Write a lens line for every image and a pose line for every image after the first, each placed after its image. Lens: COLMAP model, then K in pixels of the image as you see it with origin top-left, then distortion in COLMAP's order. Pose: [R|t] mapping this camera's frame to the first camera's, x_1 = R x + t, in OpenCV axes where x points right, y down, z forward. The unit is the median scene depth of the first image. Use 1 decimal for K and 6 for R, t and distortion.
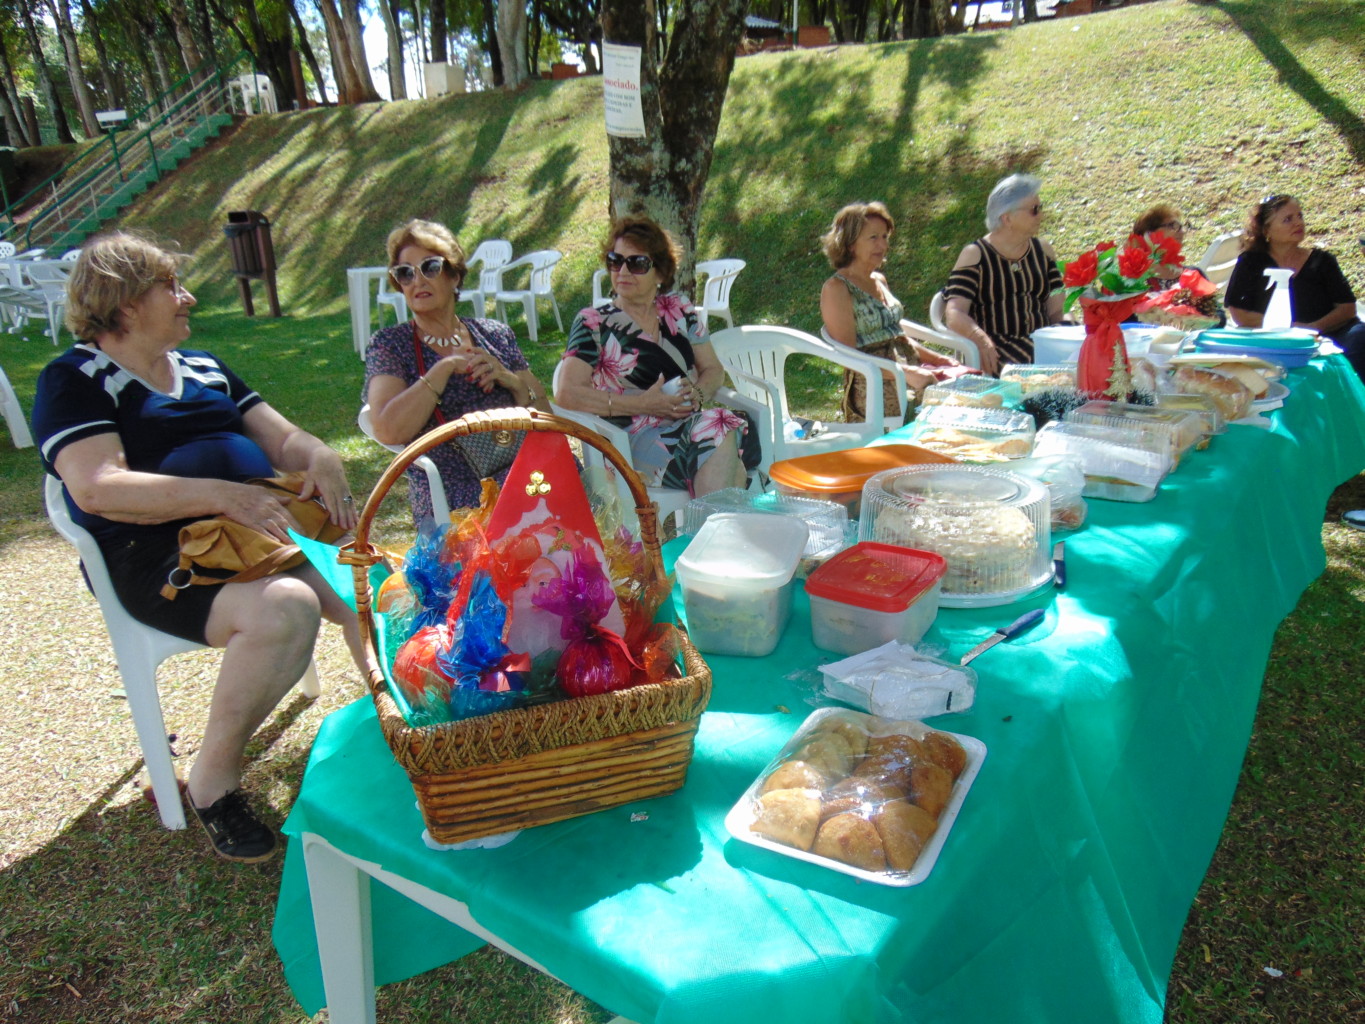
lens RADIAL K [[1028.7, 0, 681.0], [0, 1028.7, 508.4], [0, 0, 1]] dist [-0.003676, 0.036400]
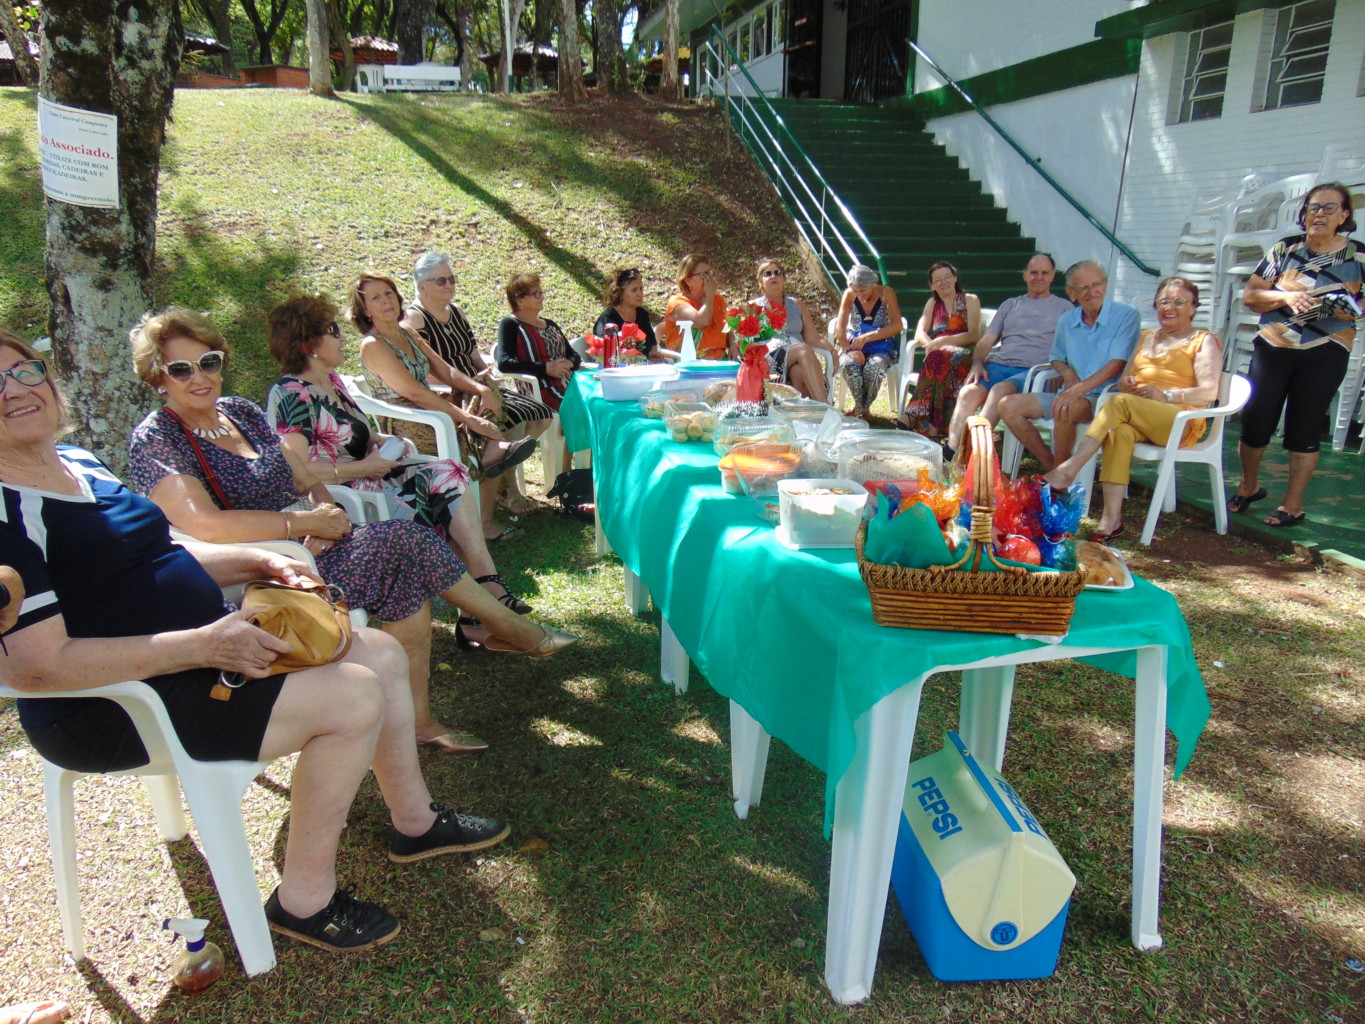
lens RADIAL K [[1028.7, 0, 686.3], [0, 1028.7, 506.2], [0, 0, 1]] dist [-0.003676, 0.036400]
pose [[0.637806, -0.176459, 0.749711, -0.248979], [0.217135, 0.975114, 0.044788, -0.015197], [-0.738956, 0.134223, 0.660248, 0.020017]]
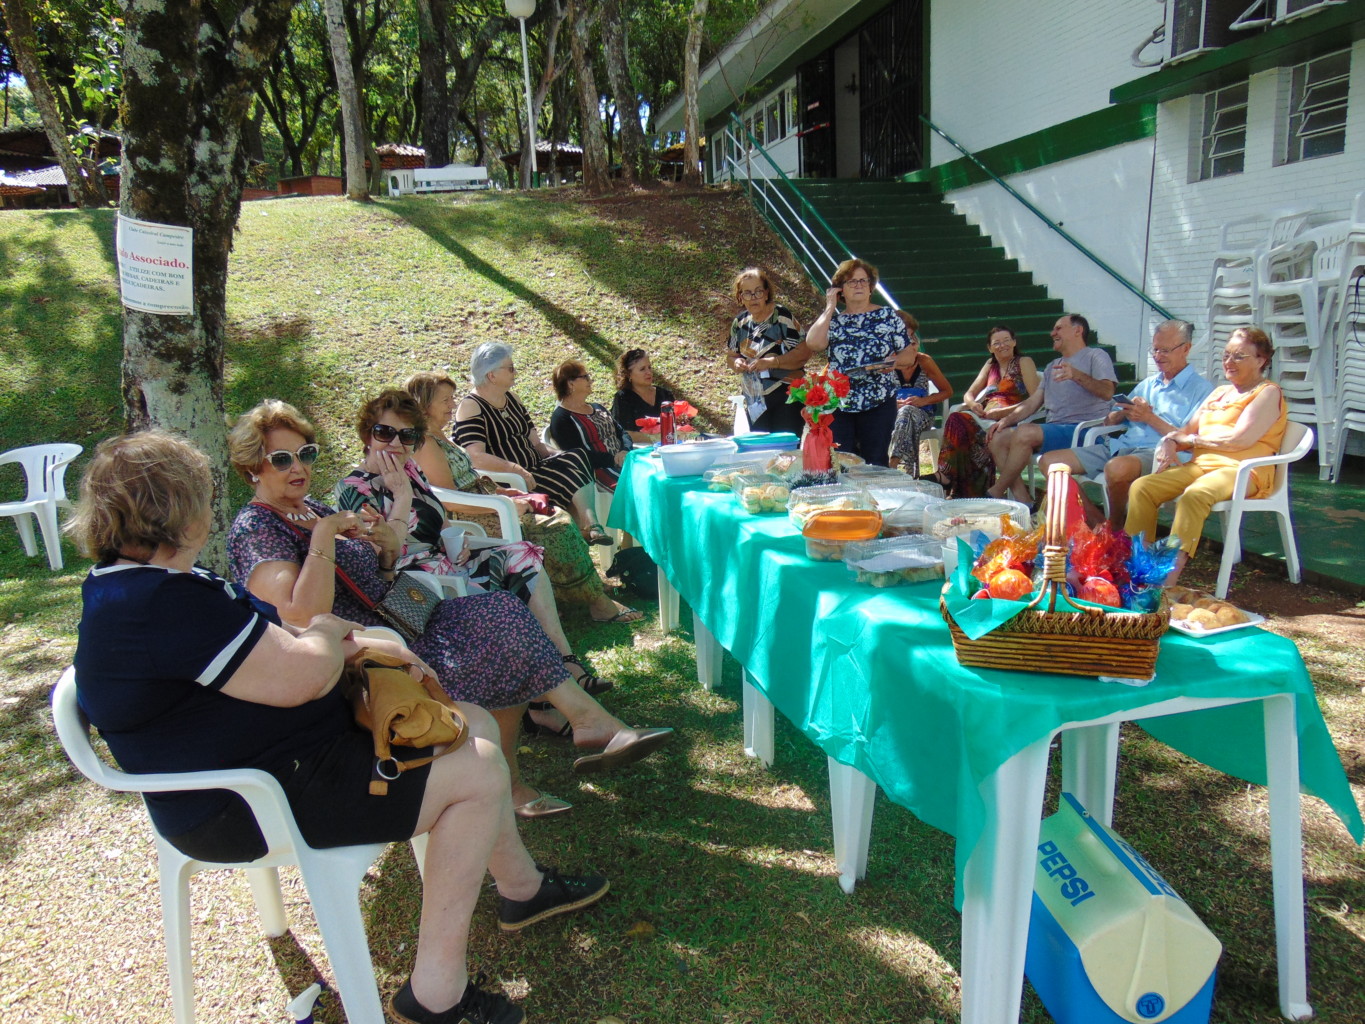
lens RADIAL K [[1028.7, 0, 685.1], [0, 1028.7, 505.7], [0, 0, 1]] dist [-0.003676, 0.036400]
pose [[0.651341, -0.149240, 0.743964, -0.262353], [0.261159, 0.964656, -0.035134, -0.017702], [-0.712426, 0.217177, 0.667296, 0.033730]]
